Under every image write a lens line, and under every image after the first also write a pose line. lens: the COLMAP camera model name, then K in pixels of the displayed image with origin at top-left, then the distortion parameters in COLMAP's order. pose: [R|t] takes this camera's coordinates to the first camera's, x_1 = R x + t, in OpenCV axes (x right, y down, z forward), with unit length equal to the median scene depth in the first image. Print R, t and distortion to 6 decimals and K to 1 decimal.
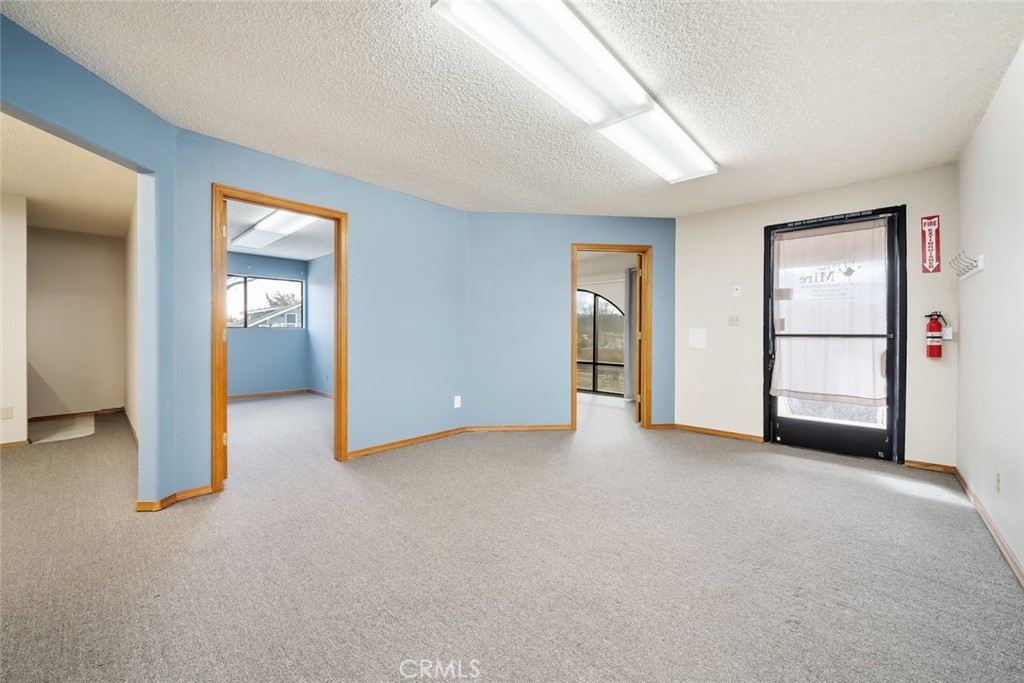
lens RADIAL K [[388.5, 0, 510.3], [0, 388.5, 335.0], [0, 0, 1]] dist [-0.000090, 0.000063]
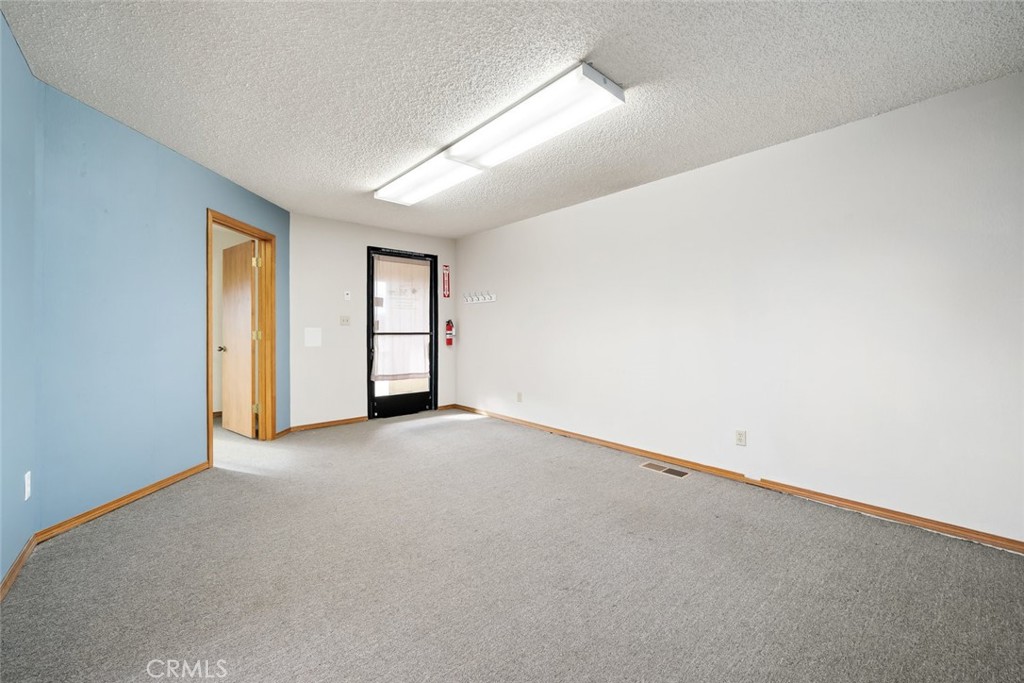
lens RADIAL K [[401.1, 0, 508.4], [0, 401.1, 330.5], [0, 0, 1]] dist [0.000098, -0.000007]
pose [[0.127489, -0.002193, 0.991838, -0.647988], [0.004894, 0.999987, 0.001582, -0.010621], [-0.991828, 0.004652, 0.127498, 0.454298]]
